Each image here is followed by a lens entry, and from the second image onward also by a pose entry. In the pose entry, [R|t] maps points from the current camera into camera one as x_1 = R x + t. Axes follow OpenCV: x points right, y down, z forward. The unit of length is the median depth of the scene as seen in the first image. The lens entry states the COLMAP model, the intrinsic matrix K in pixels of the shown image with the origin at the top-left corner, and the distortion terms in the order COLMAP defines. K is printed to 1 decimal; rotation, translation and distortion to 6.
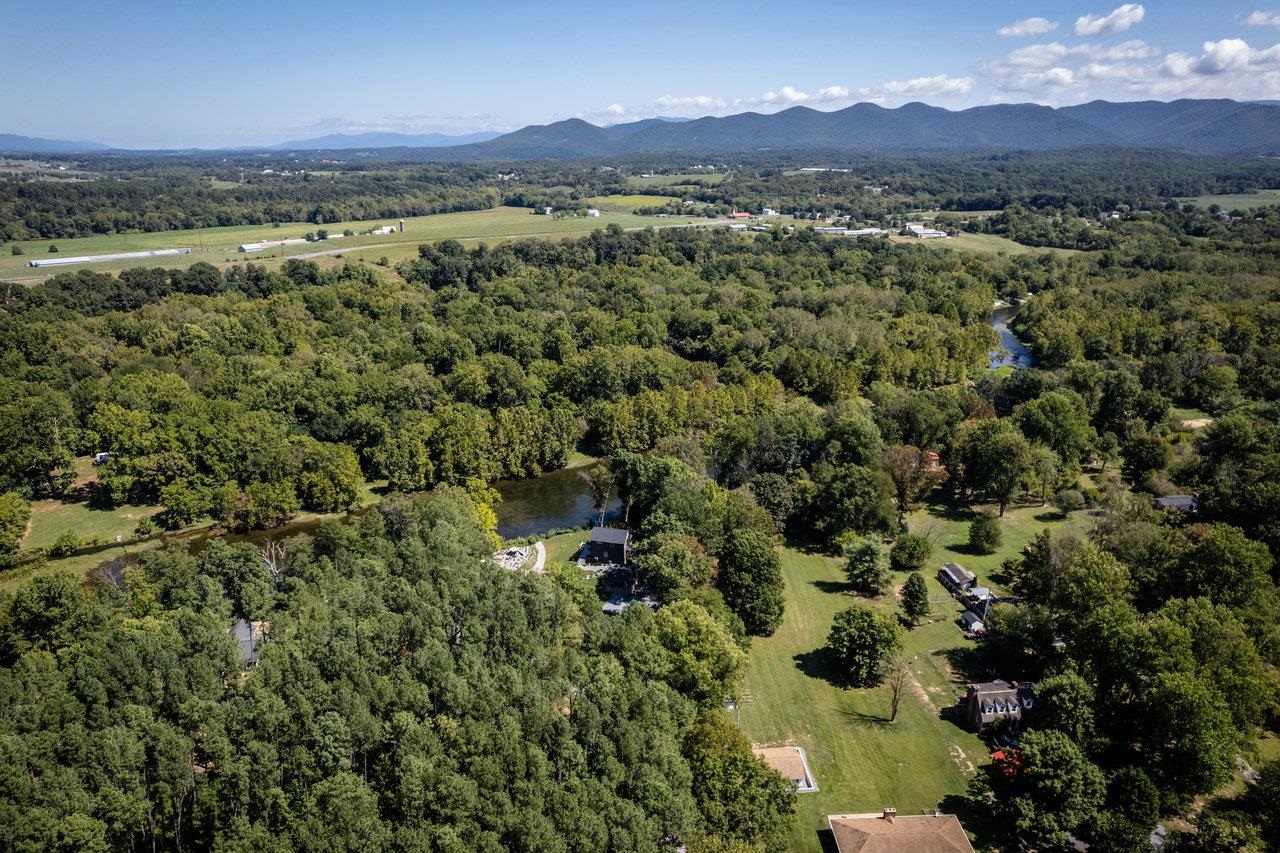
lens RADIAL K [[823.8, 0, 637.5], [0, 823.8, 429.3], [0, 0, 1]] dist [-0.068228, 0.061291]
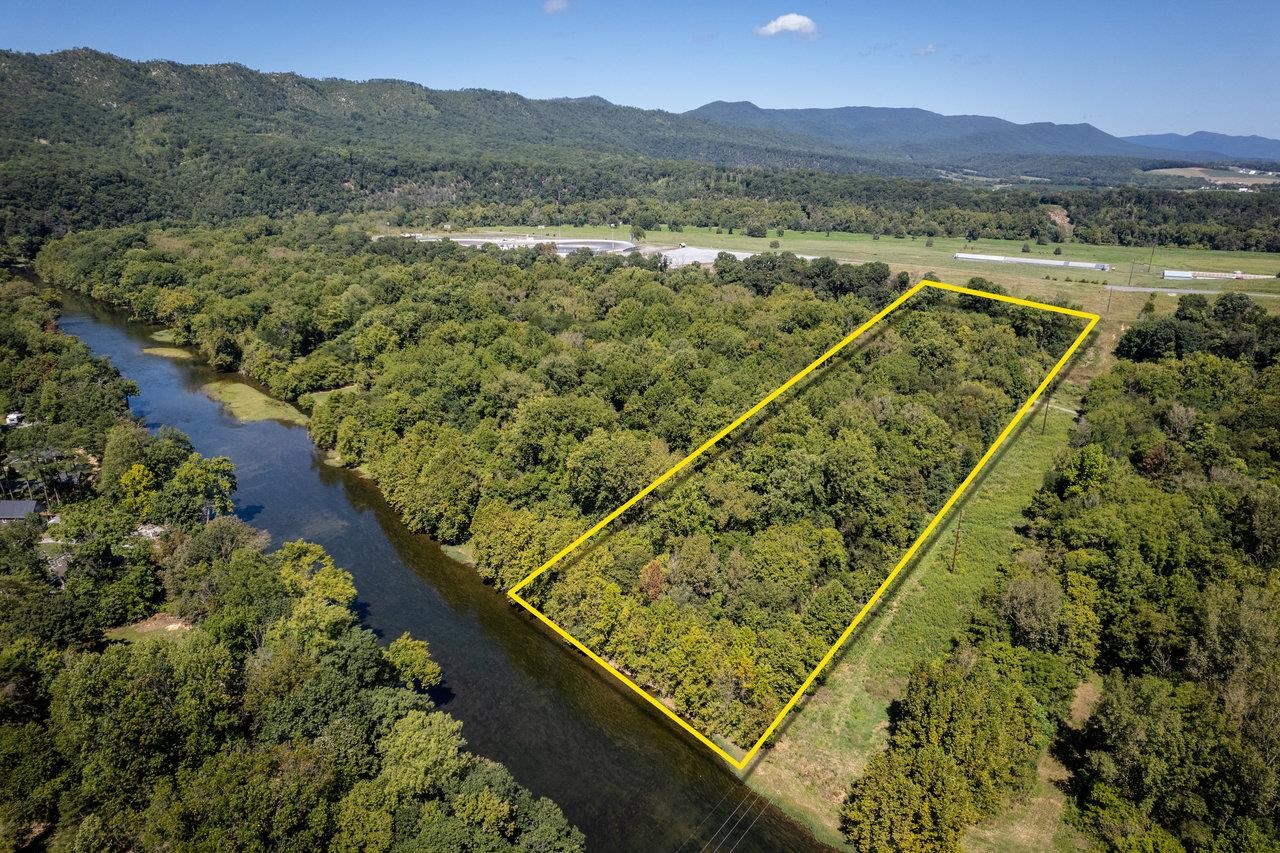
lens RADIAL K [[823.8, 0, 637.8], [0, 823.8, 426.9], [0, 0, 1]] dist [-0.068228, 0.061291]
pose [[0.149333, 0.309402, -0.939133, 0.307898], [-0.325643, 0.912186, 0.248743, -0.143441], [0.933625, 0.268676, 0.236974, 0.451359]]
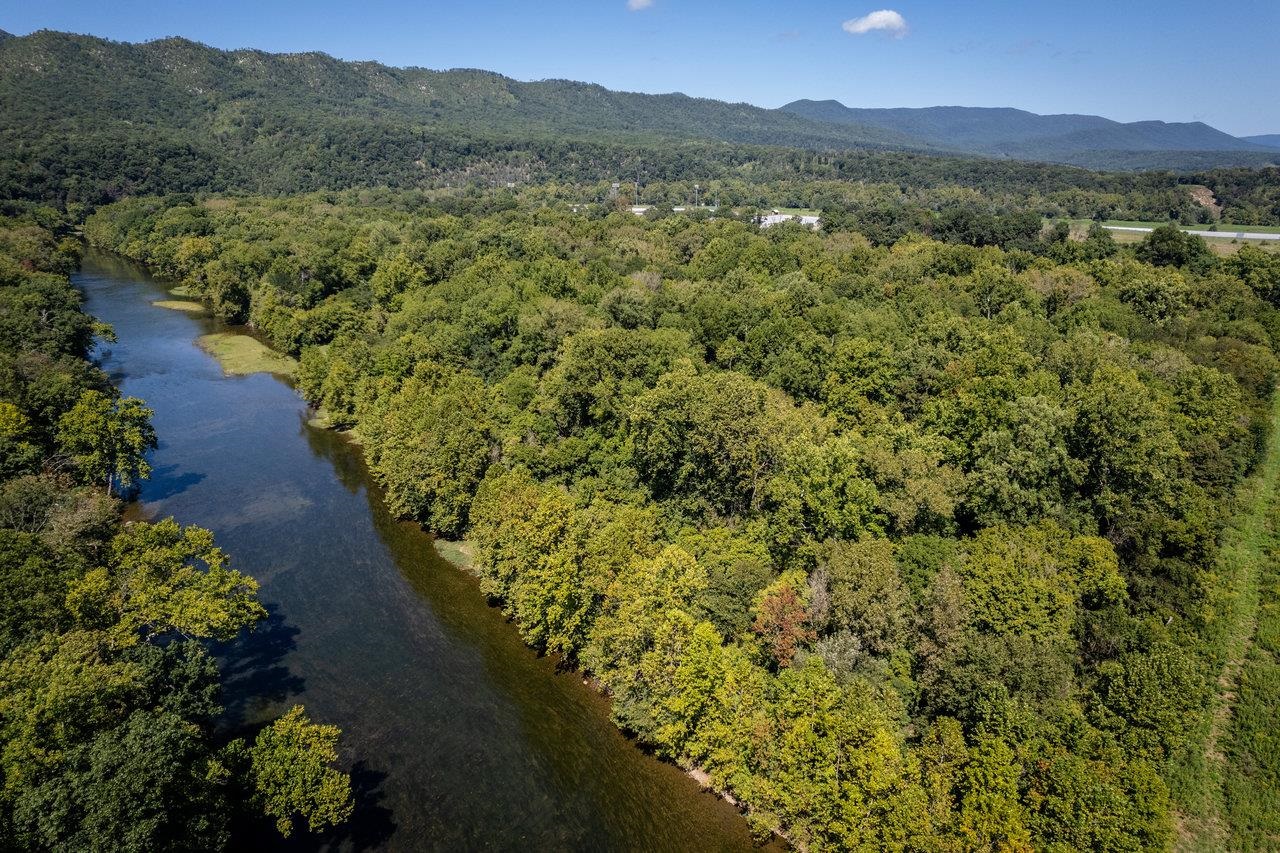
lens RADIAL K [[823.8, 0, 637.7], [0, 823.8, 425.6], [0, 0, 1]] dist [-0.068228, 0.061291]
pose [[0.056074, 0.306613, -0.950181, 0.185973], [-0.329762, 0.903960, 0.272237, -0.089529], [0.942397, 0.298068, 0.151798, 0.480253]]
